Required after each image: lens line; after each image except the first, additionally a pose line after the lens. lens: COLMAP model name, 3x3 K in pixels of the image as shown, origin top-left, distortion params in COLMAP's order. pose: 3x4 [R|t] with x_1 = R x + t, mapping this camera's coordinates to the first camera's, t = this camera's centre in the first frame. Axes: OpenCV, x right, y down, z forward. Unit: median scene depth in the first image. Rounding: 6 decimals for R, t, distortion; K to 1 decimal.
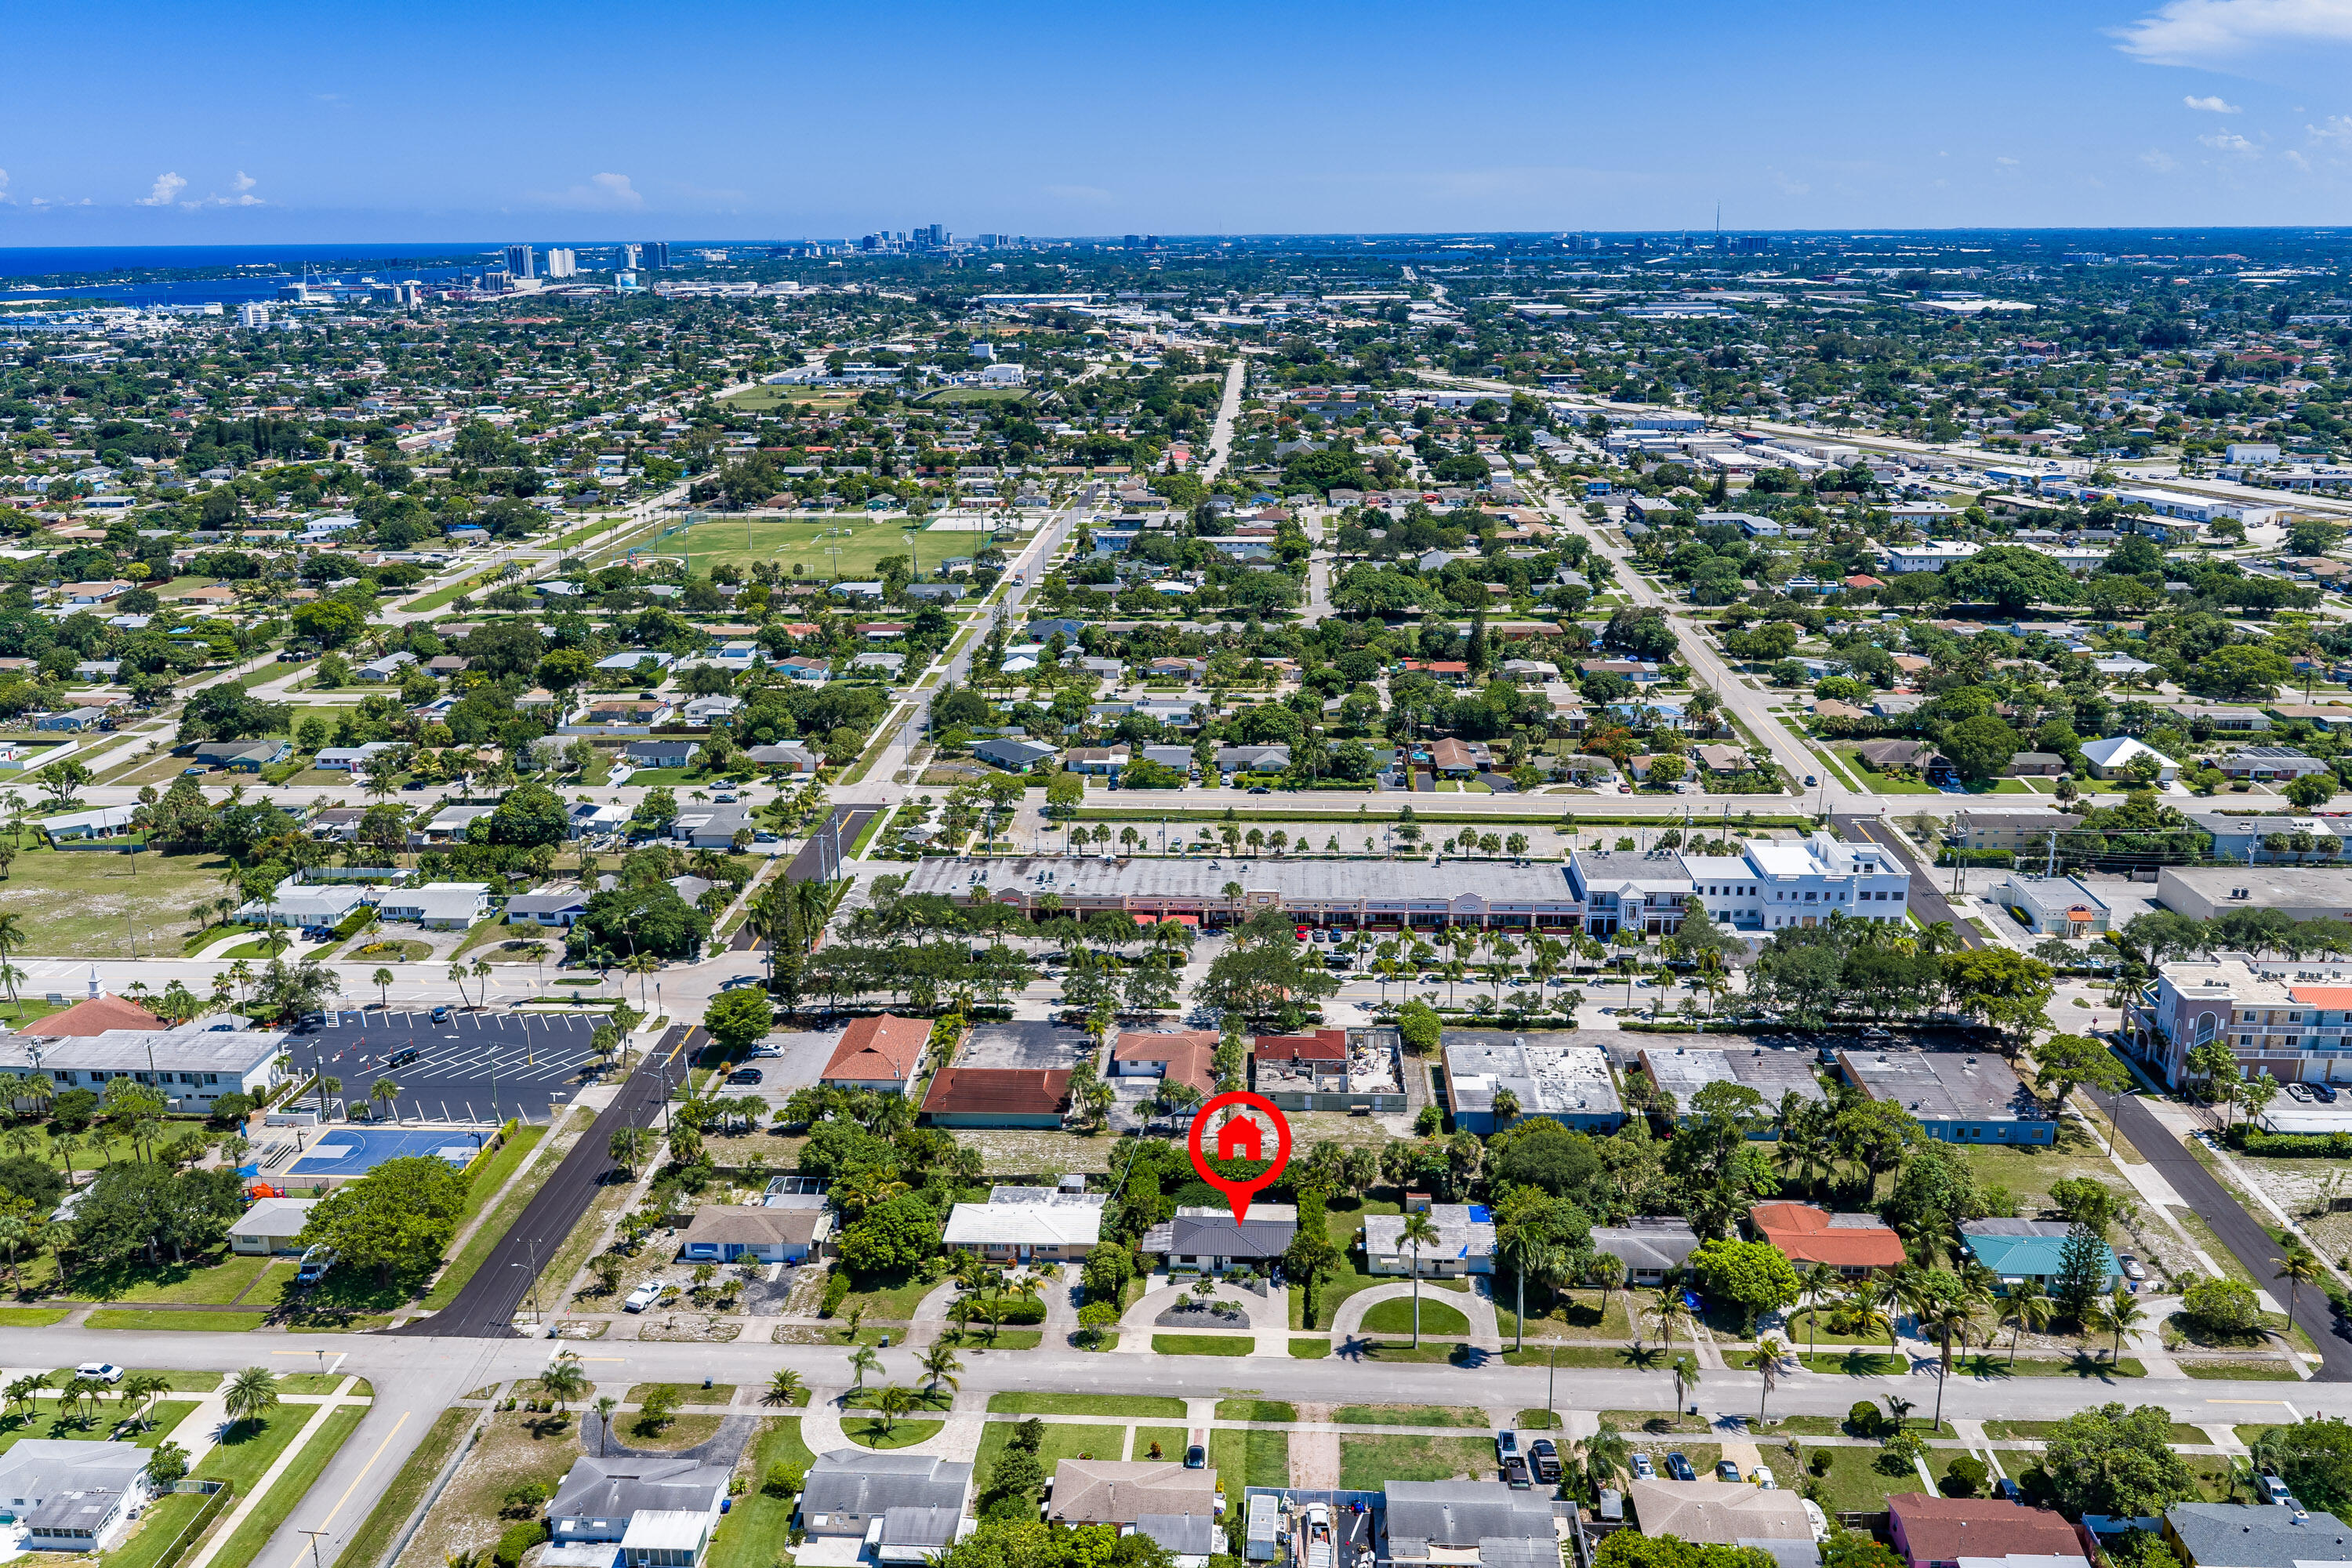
lens RADIAL K [[1941.3, 0, 1177.6], [0, 1941.3, 780.3], [0, 0, 1]] dist [0.021640, -0.037386]
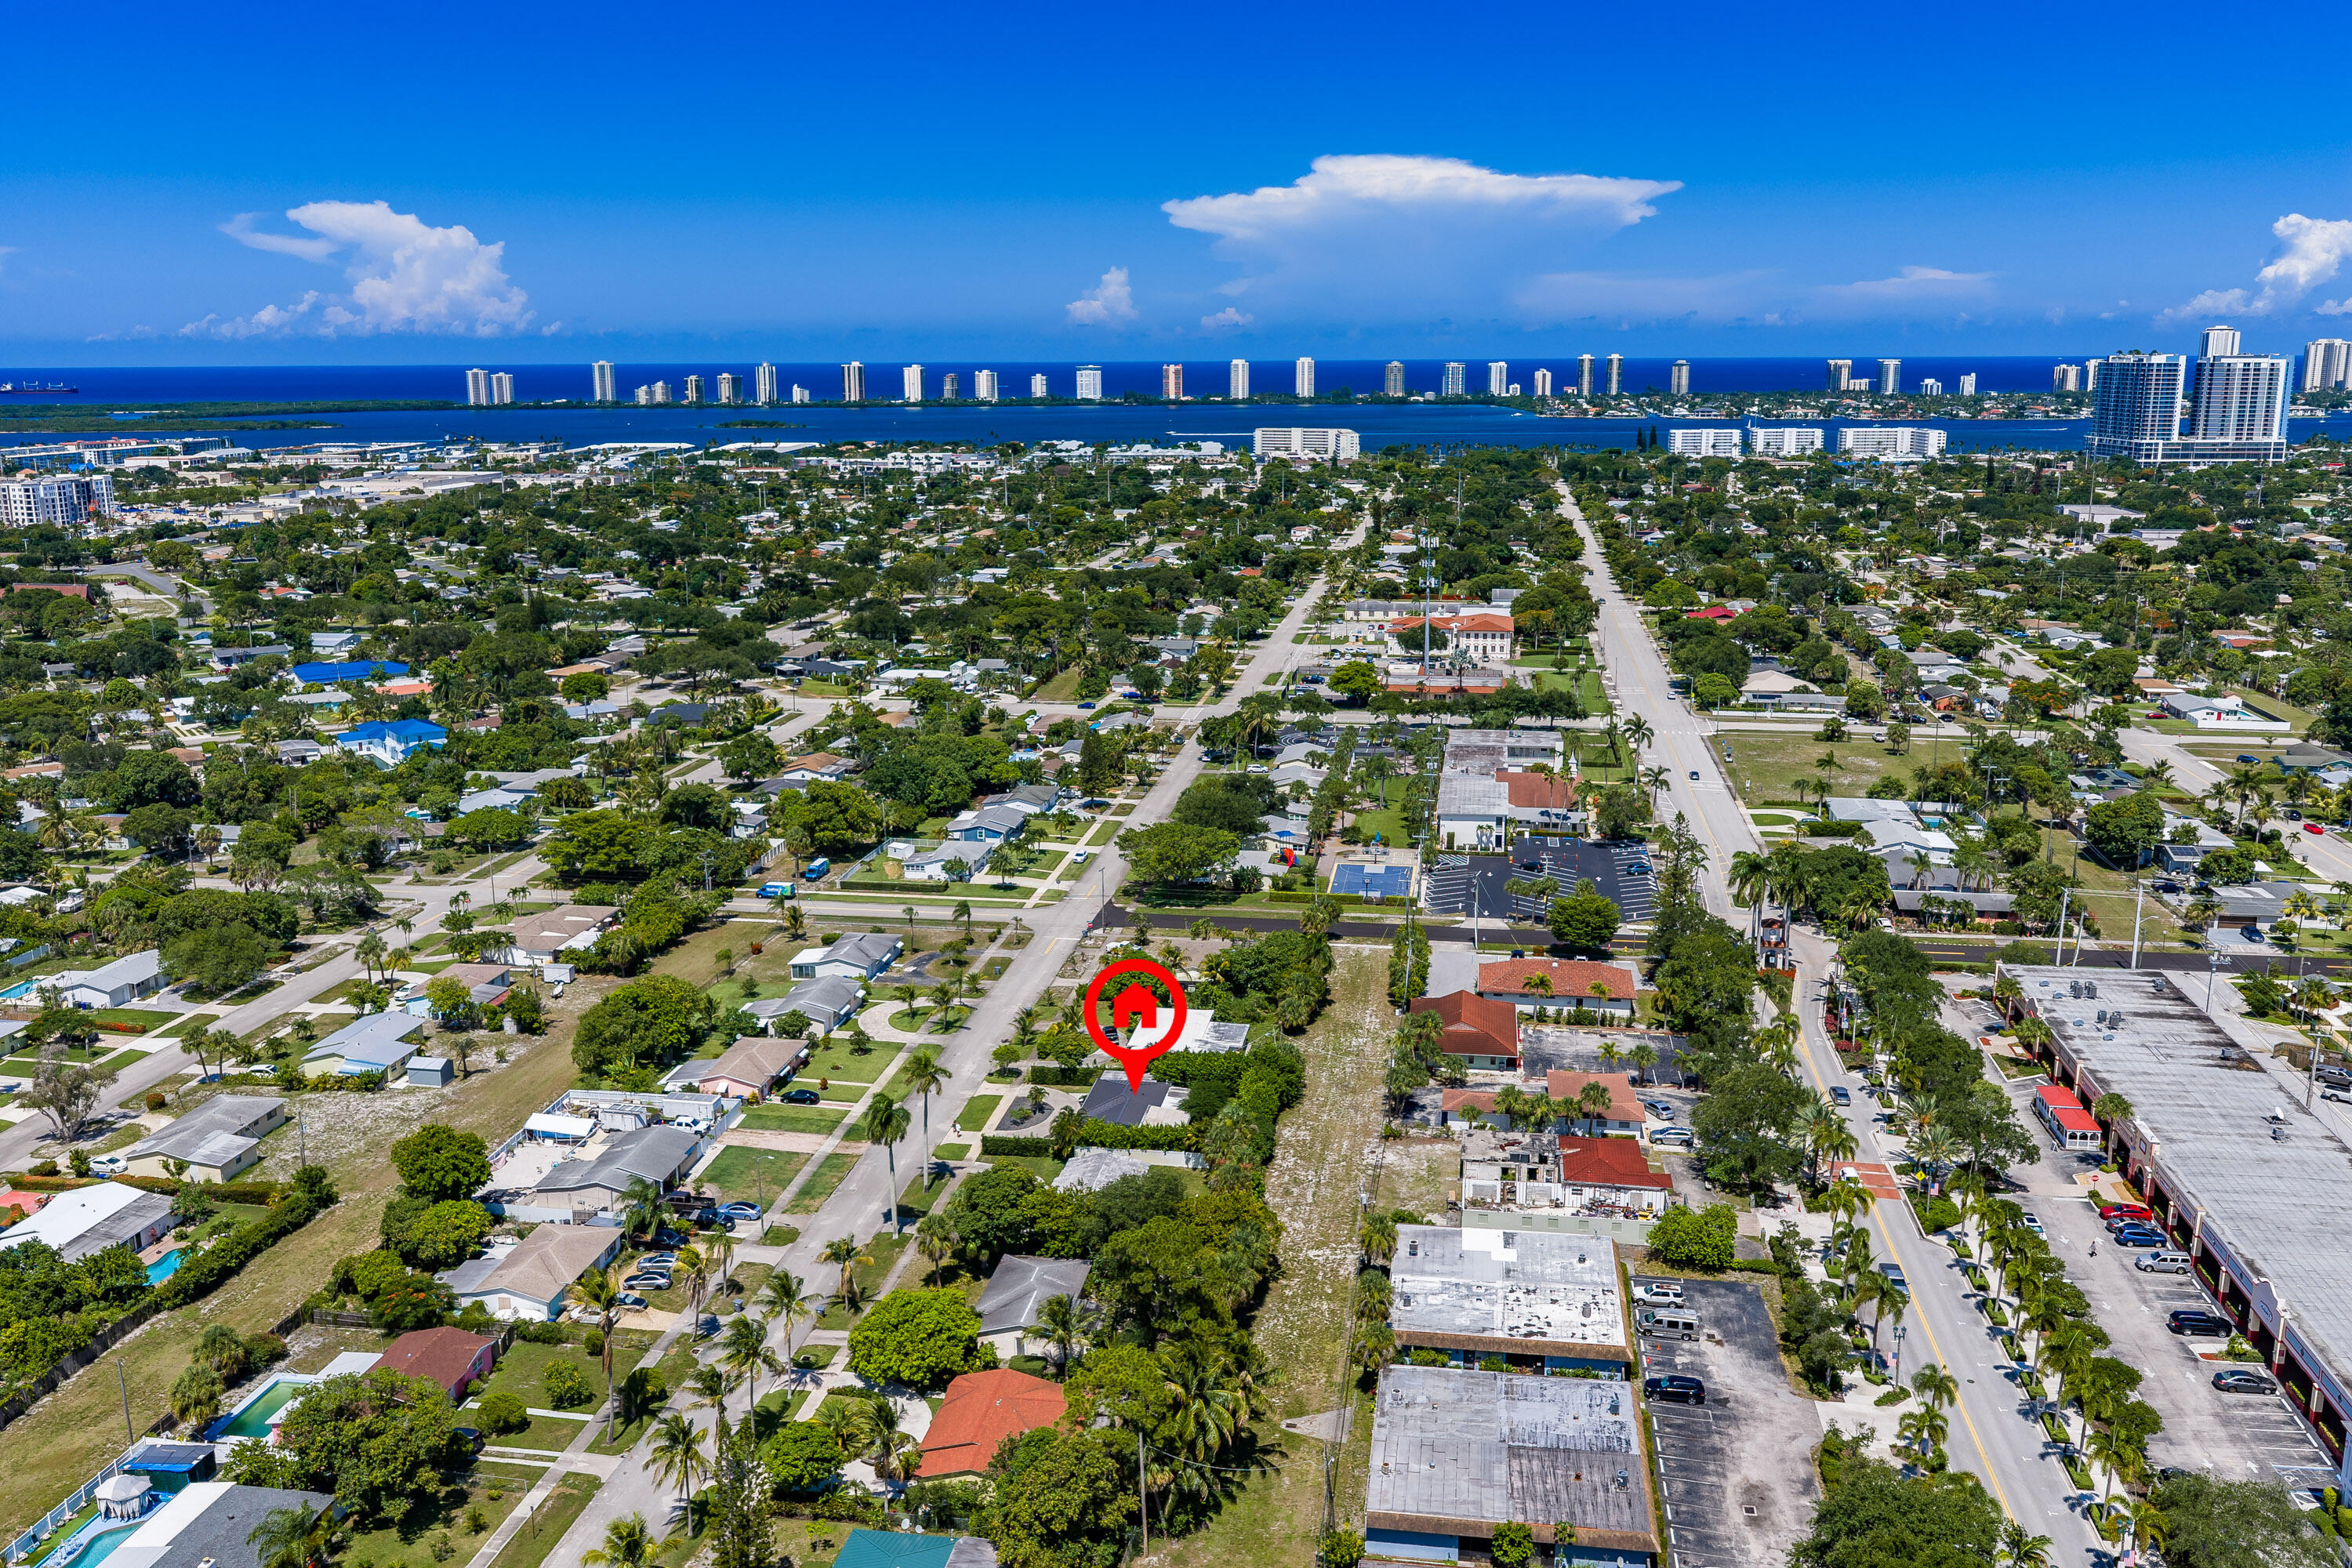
lens RADIAL K [[1941.3, 0, 1177.6], [0, 1941.3, 780.3], [0, 0, 1]] dist [0.021640, -0.037386]
pose [[-0.101501, 0.221992, -0.969751, 0.862844], [-0.265949, 0.933253, 0.241473, -0.152551], [0.958628, 0.282415, -0.035688, 0.919758]]
